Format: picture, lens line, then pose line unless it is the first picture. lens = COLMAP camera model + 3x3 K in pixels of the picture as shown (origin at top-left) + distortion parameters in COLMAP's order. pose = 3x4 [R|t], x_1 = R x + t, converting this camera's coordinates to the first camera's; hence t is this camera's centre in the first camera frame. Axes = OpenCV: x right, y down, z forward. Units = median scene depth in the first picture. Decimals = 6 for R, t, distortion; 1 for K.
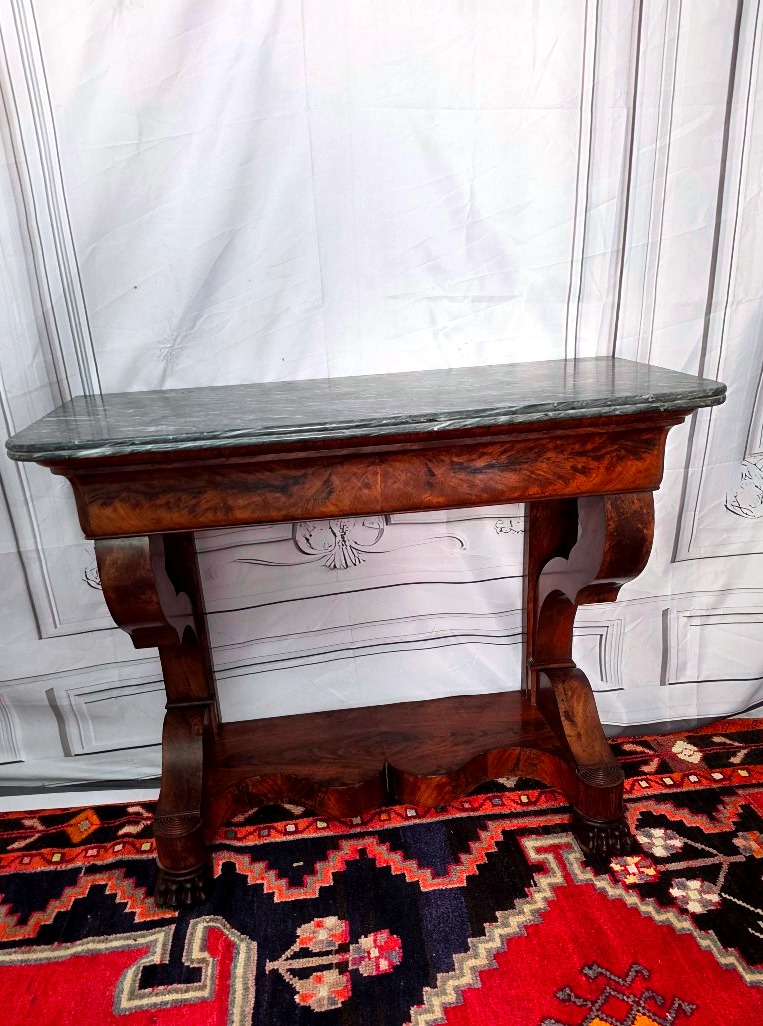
lens RADIAL K [[763.6, 0, 367.4], [0, 763.6, 594.5], [0, 0, 1]] dist [0.036798, -0.021876]
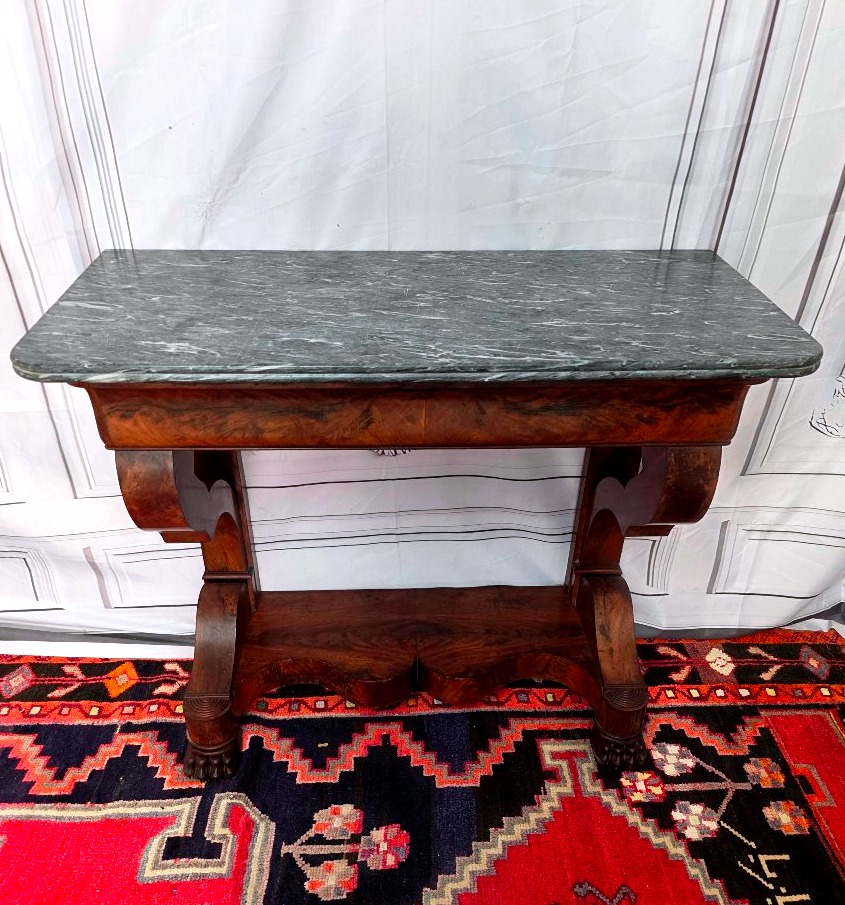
lens RADIAL K [[762.7, 0, 423.8], [0, 762.7, 554.3], [0, 0, 1]] dist [0.052780, -0.049024]
pose [[0.995321, 0.096118, -0.009881, 0.033039], [-0.090882, 0.965992, 0.242073, -0.170119], [0.032812, -0.240042, 0.970208, 0.058623]]
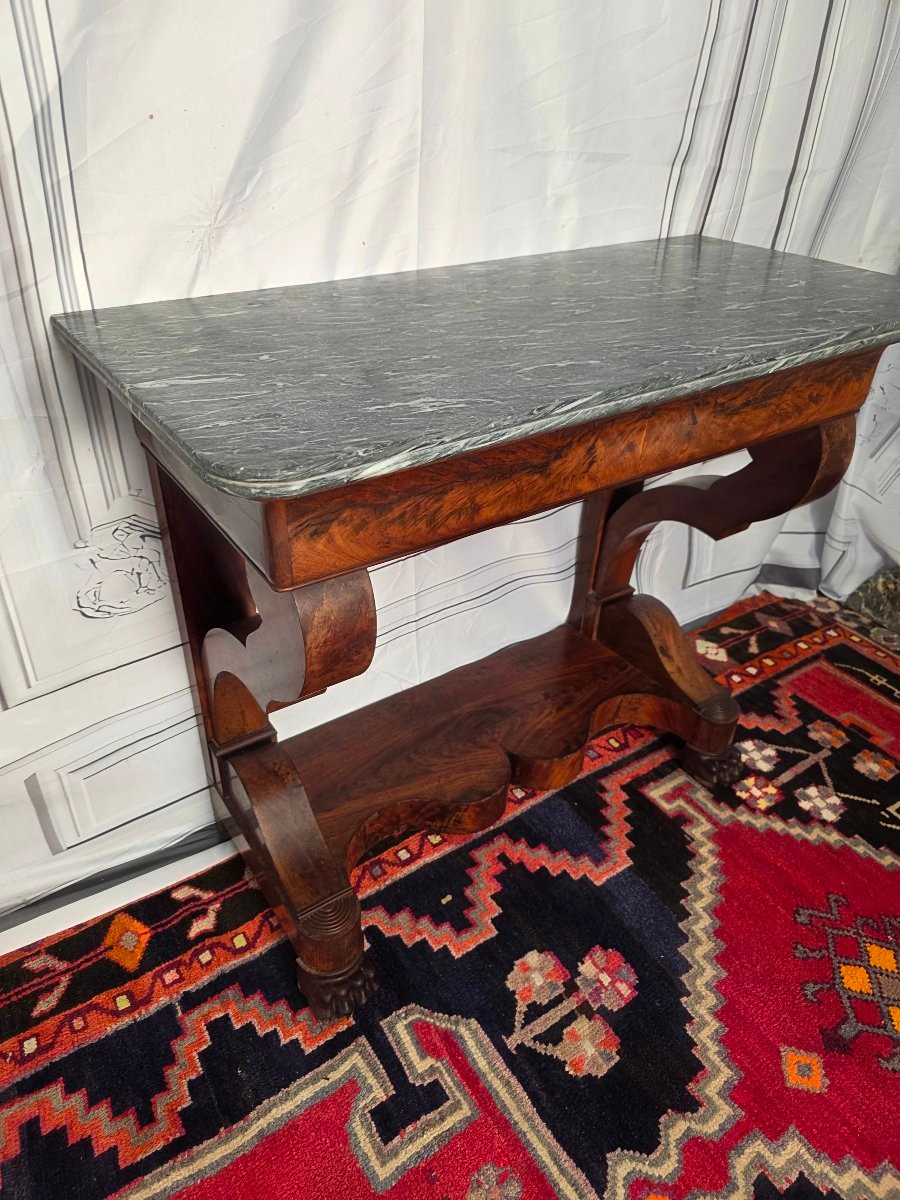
lens RADIAL K [[782.5, 0, 406.0], [0, 782.5, 605.1], [0, 0, 1]] dist [0.021018, -0.015844]
pose [[0.894231, -0.192070, 0.404301, -0.425696], [0.109062, 0.969528, 0.219367, -0.150606], [-0.434115, -0.152071, 0.887929, 0.331449]]
